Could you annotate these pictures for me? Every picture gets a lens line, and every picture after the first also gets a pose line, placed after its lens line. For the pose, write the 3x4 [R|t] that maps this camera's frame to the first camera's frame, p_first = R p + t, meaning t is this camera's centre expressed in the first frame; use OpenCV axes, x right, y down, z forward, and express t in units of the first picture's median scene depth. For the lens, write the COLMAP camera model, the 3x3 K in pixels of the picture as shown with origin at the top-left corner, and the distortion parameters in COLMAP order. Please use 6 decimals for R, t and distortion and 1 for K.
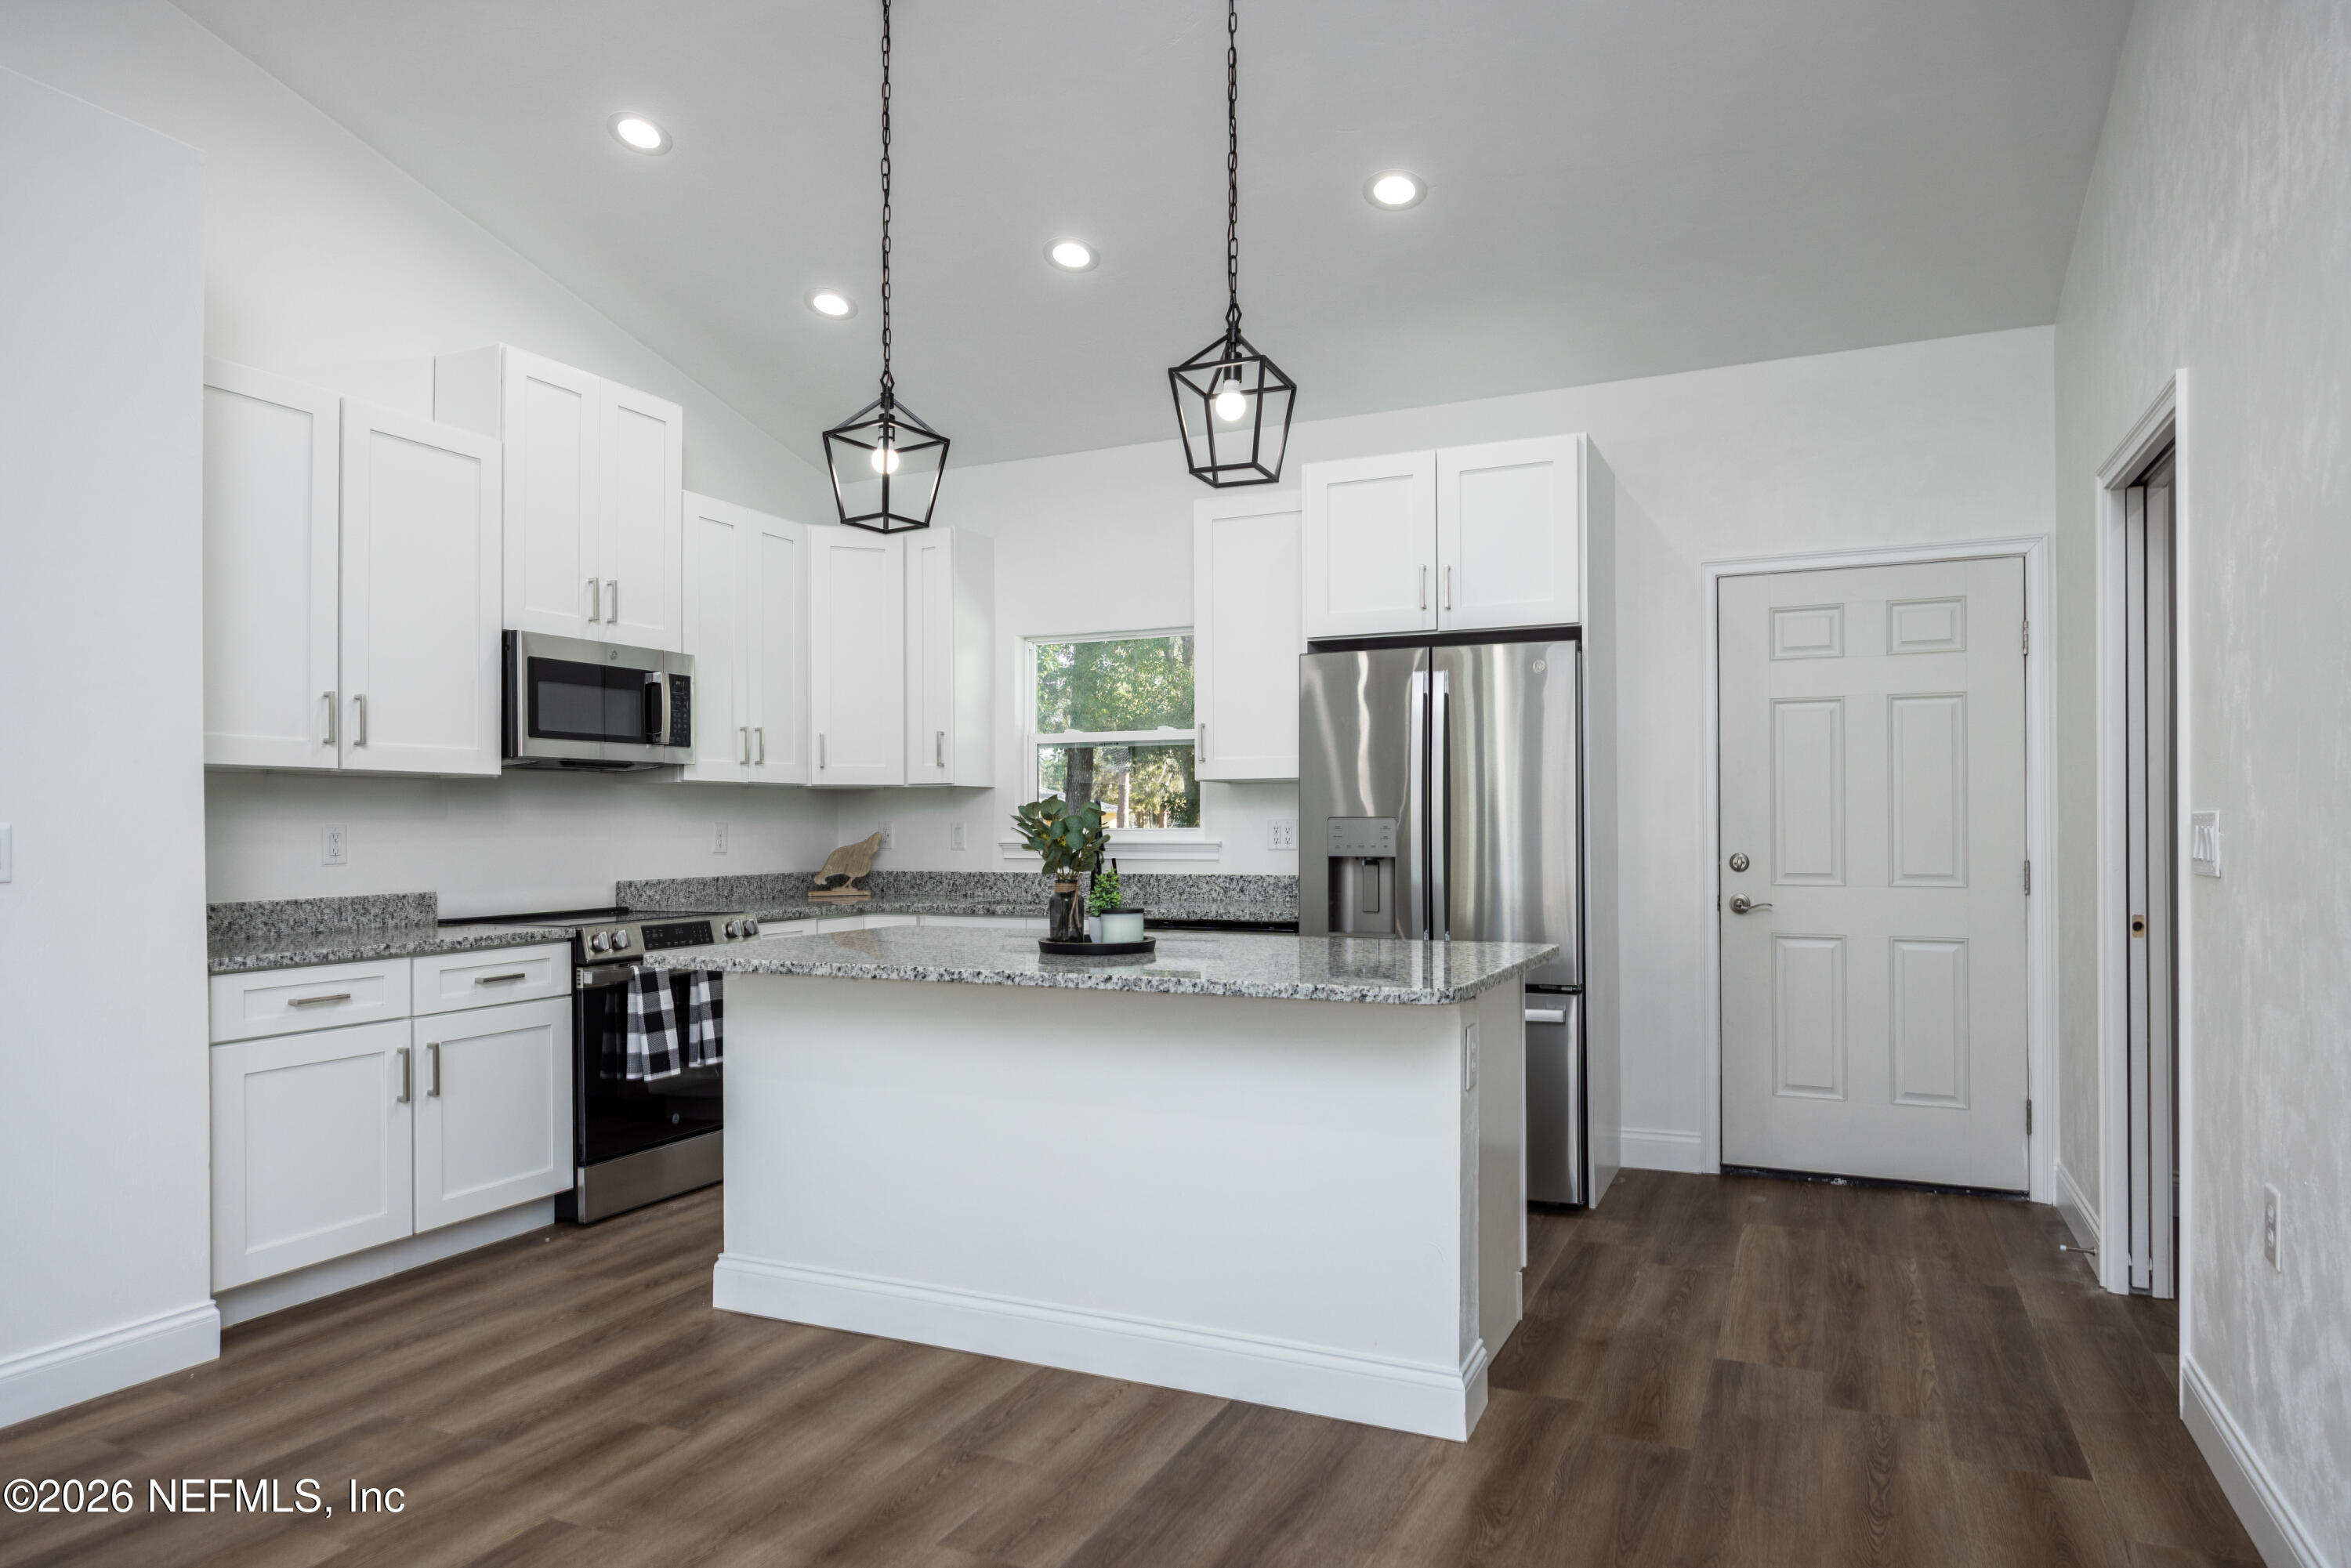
lens RADIAL K [[1504.1, 0, 1145.3], [0, 1504.1, 838.0], [0, 0, 1]] dist [0.008116, 0.001363]
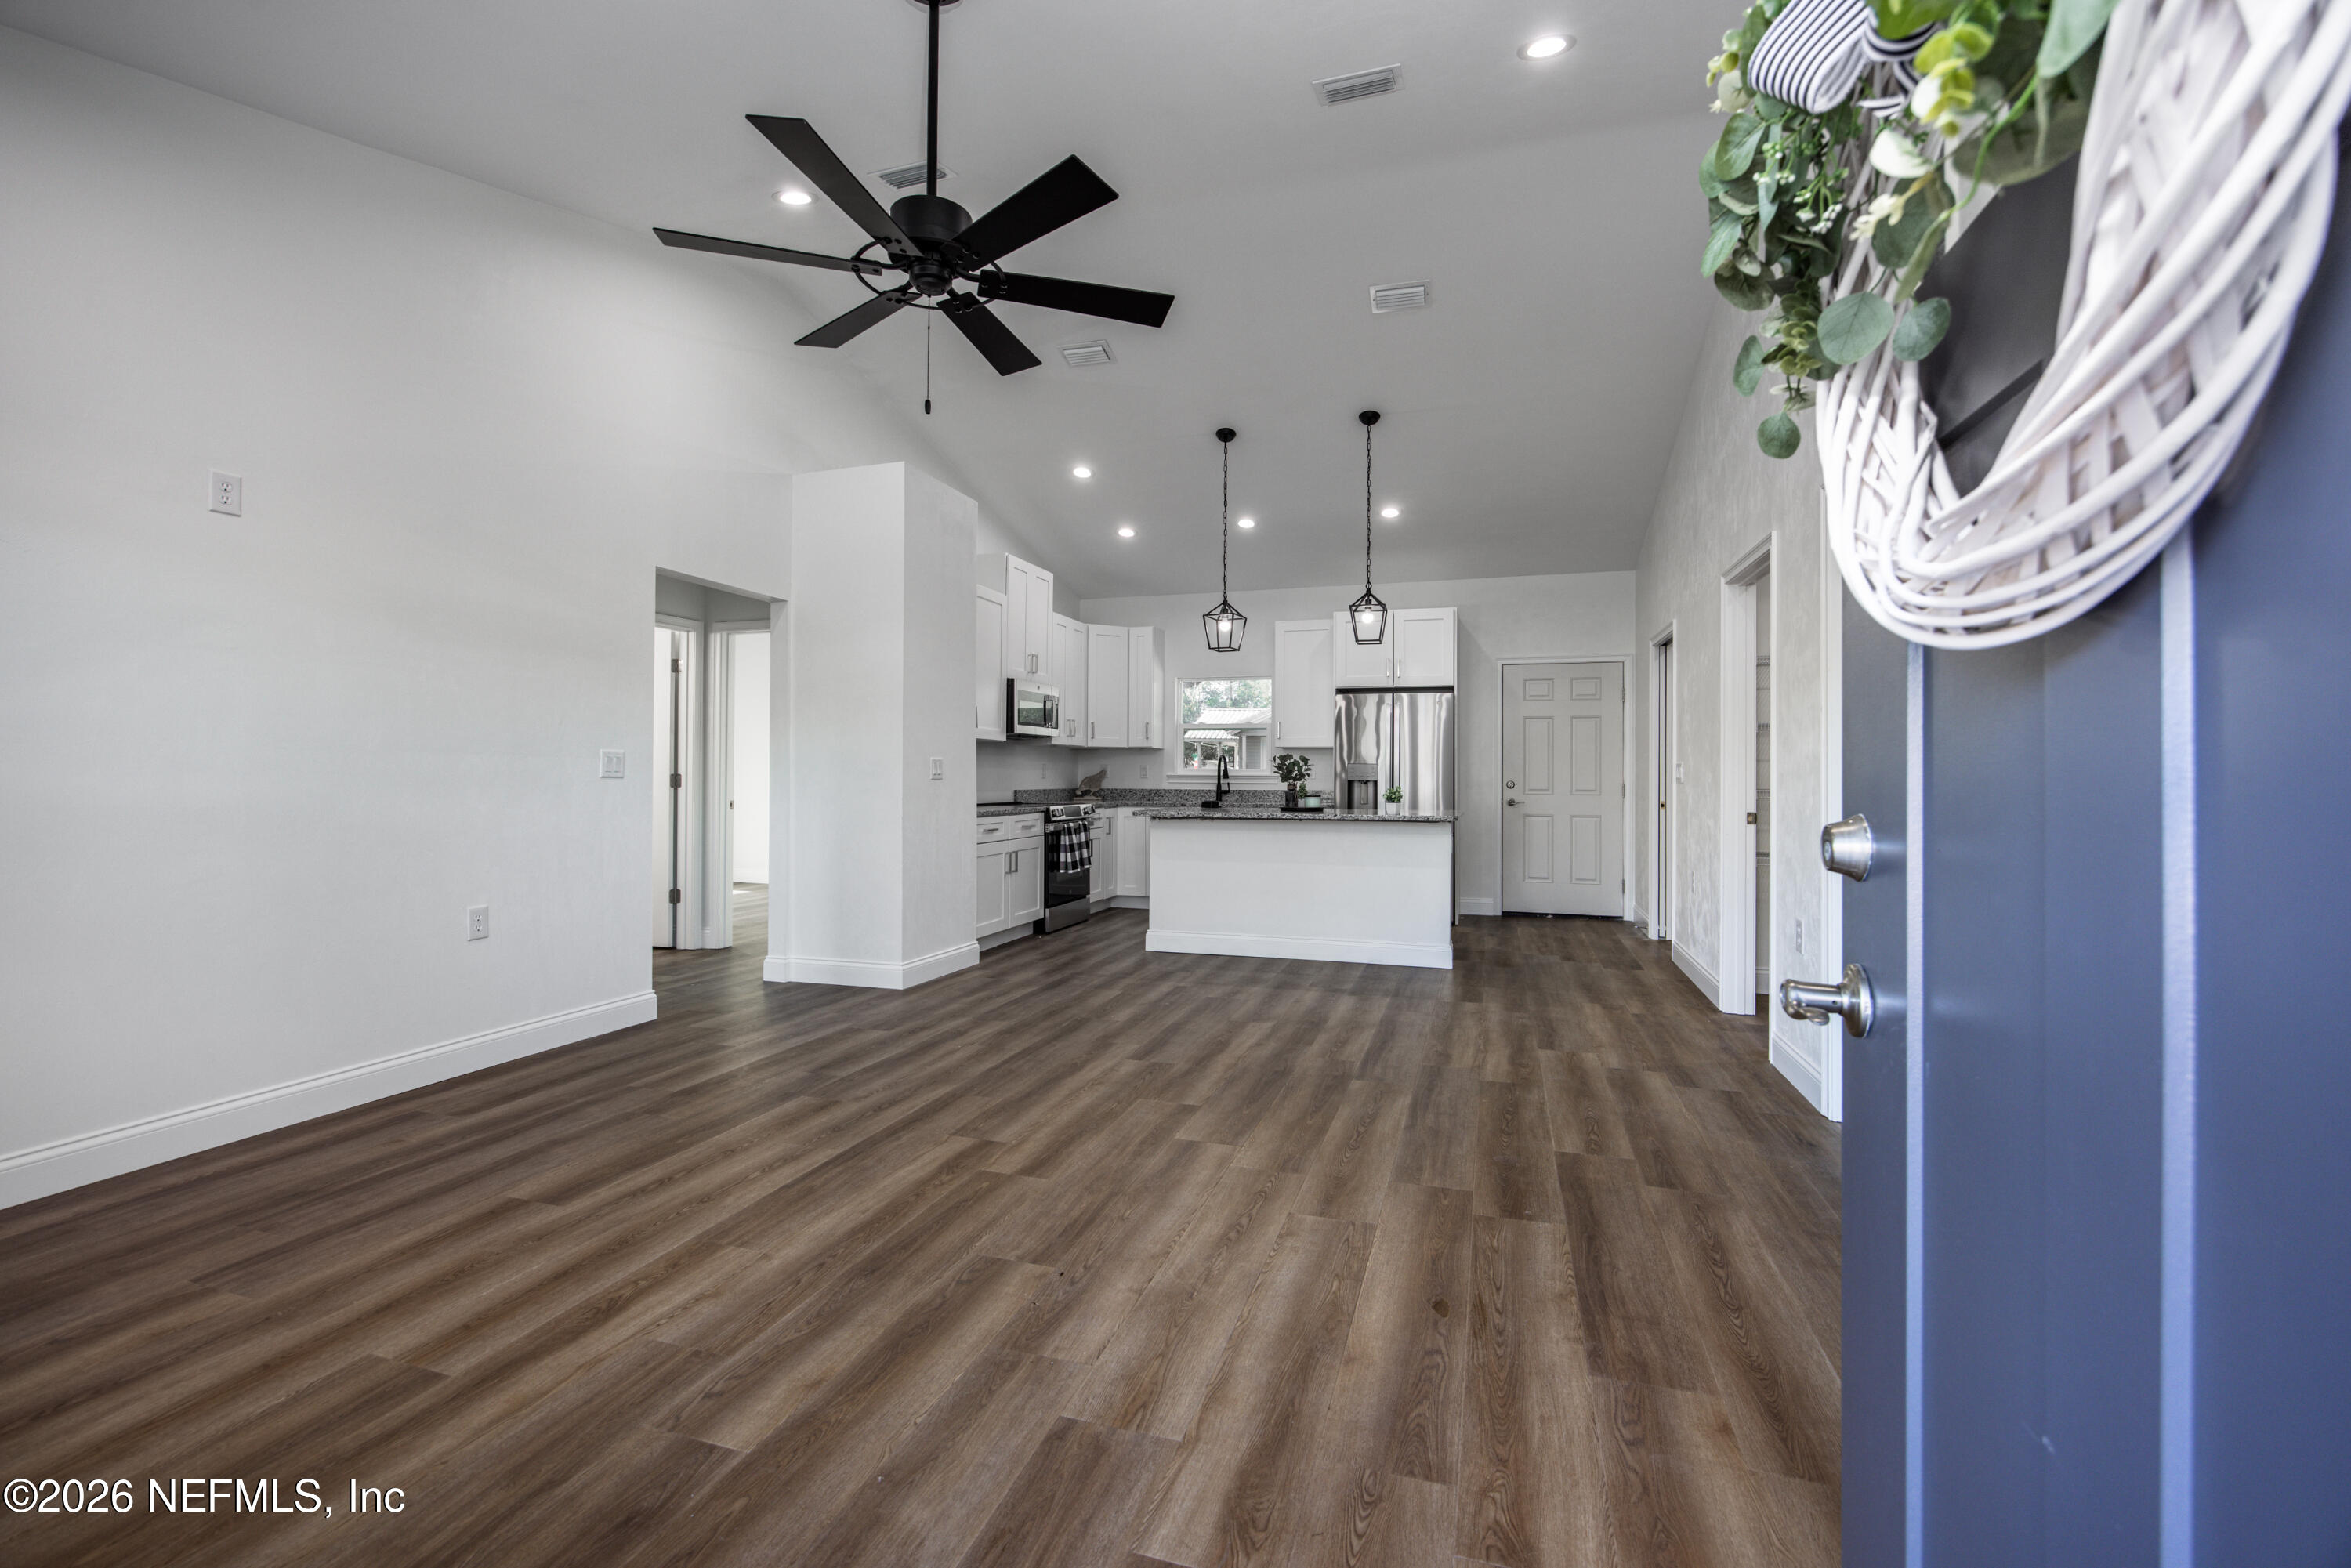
lens RADIAL K [[1014.0, 0, 1182.4], [0, 1014.0, 775.5], [0, 0, 1]] dist [0.000535, 0.000025]
pose [[0.991813, 0.010319, 0.127279, -0.369818], [-0.009454, 0.999928, -0.007397, 0.020969], [-0.127346, 0.006133, 0.991839, -0.598477]]
